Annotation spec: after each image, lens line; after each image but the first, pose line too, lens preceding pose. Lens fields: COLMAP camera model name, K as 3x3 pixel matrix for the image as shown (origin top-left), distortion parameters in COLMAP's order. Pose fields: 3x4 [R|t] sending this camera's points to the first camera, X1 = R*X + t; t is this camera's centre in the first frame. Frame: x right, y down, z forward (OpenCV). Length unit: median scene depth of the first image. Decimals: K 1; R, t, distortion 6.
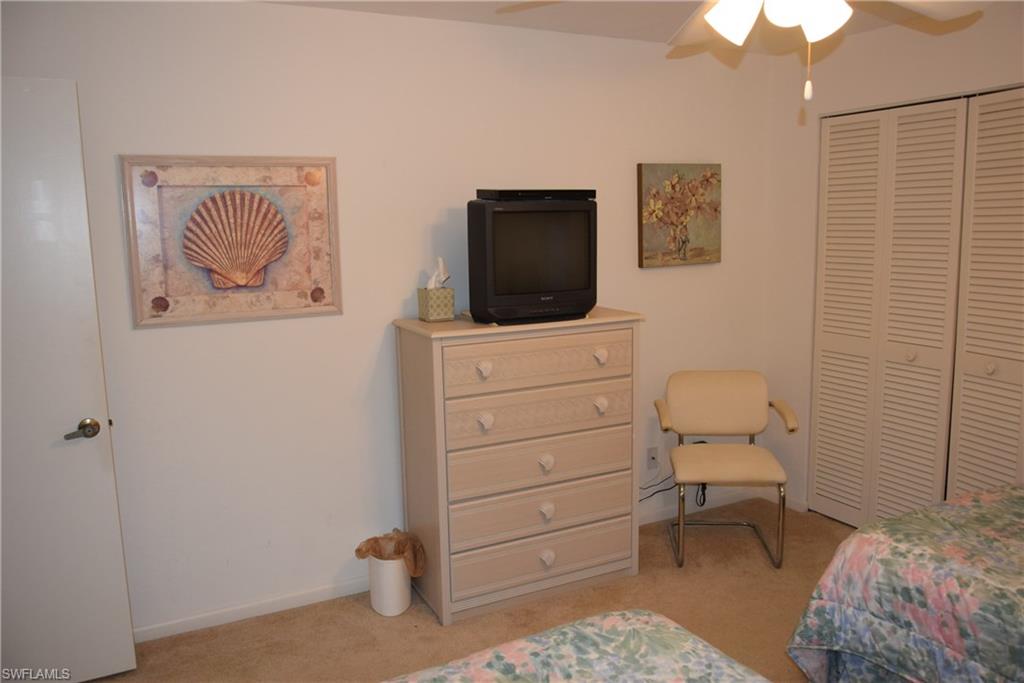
lens RADIAL K [[783.9, 0, 519.4], [0, 783.9, 343.3], [0, 0, 1]] dist [-0.029670, -0.008187]
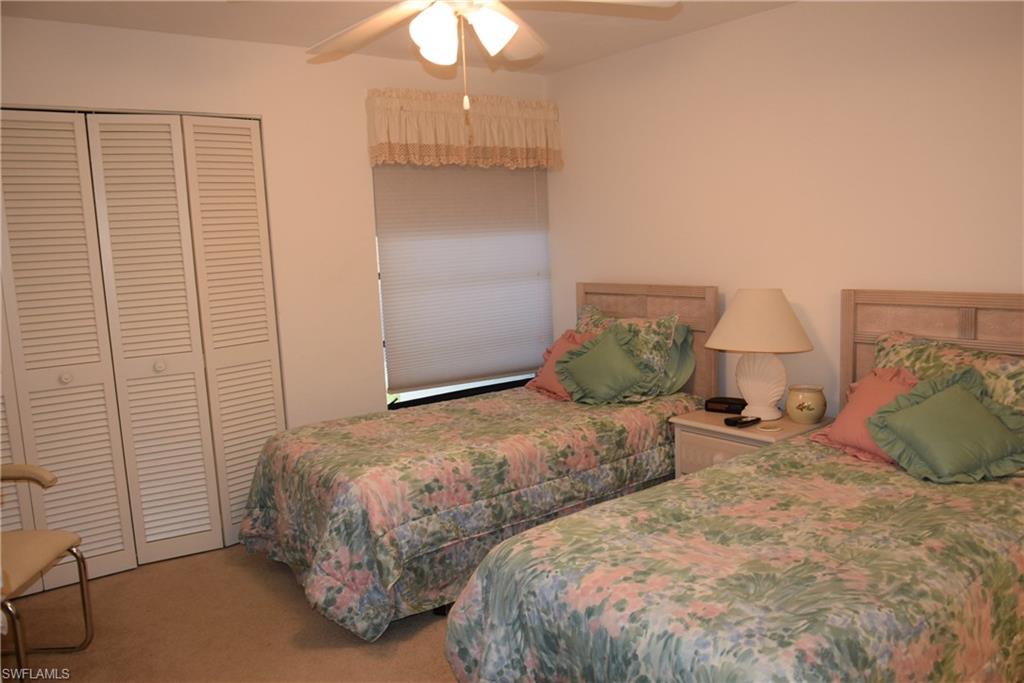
lens RADIAL K [[783.9, 0, 518.7], [0, 783.9, 338.8], [0, 0, 1]] dist [-0.029670, -0.008187]
pose [[-0.149051, -0.103511, 0.983397, -0.824895], [0.196588, 0.971552, 0.132060, -0.075765], [-0.969091, 0.213008, -0.124461, 0.959906]]
